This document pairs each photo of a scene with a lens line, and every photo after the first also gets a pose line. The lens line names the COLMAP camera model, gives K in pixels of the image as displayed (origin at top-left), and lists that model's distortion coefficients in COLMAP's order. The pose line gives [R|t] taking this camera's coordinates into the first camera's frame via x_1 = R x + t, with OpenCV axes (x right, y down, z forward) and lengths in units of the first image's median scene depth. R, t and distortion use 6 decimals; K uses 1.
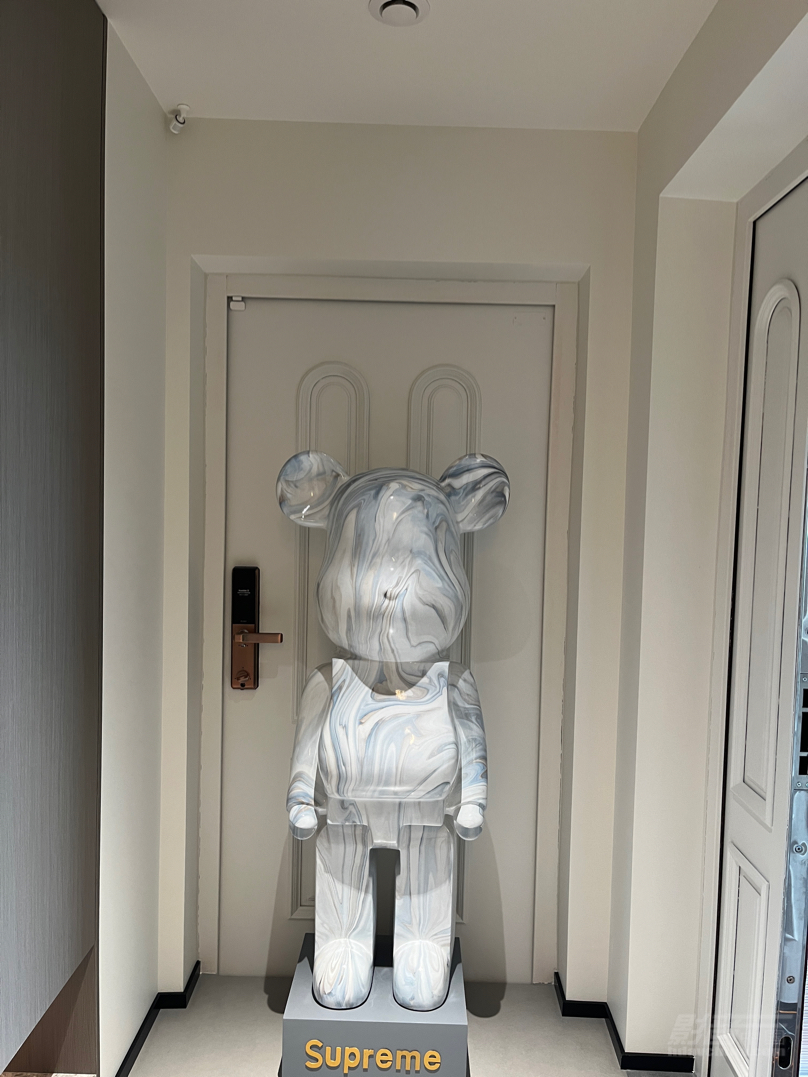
lens RADIAL K [[814.5, 0, 401.9], [0, 814.5, 542.7], [0, 0, 1]] dist [0.065934, -0.102342]
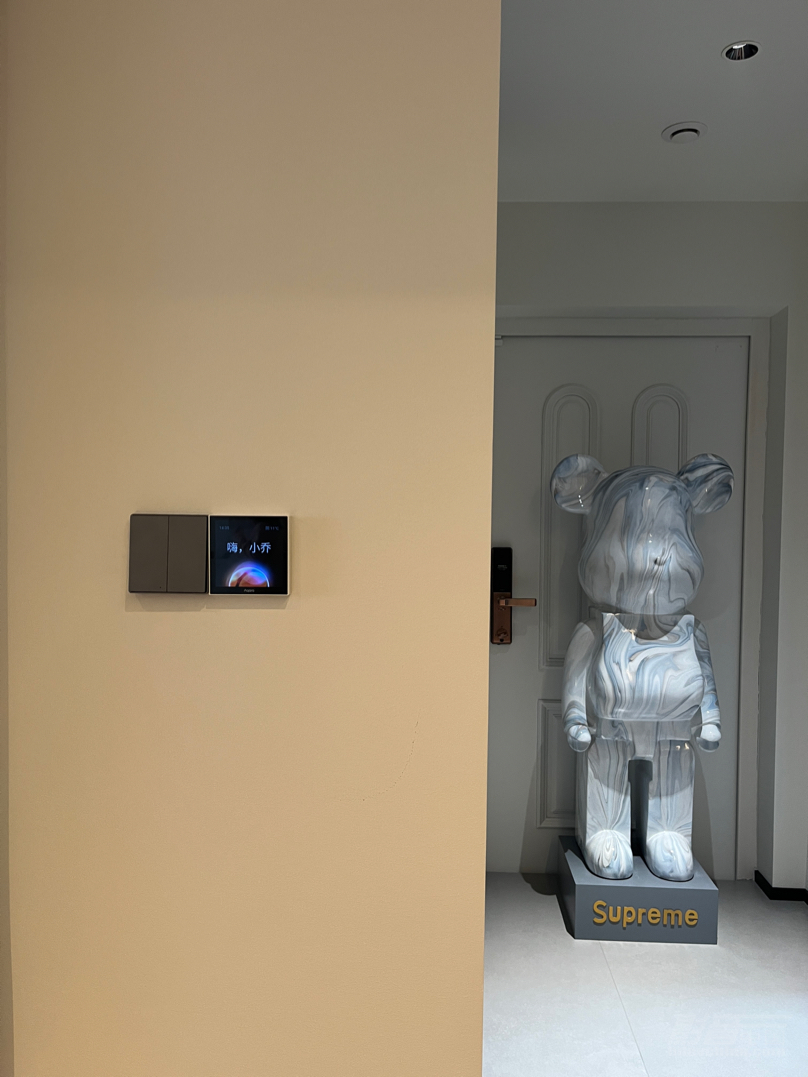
lens RADIAL K [[810.7, 0, 403.3], [0, 810.7, 534.8], [0, 0, 1]] dist [0.007831, -0.003218]
pose [[0.998963, -0.013646, -0.043427, -0.347580], [0.012995, 0.999800, -0.015220, 0.033413], [0.043626, 0.014640, 0.998941, -0.312473]]
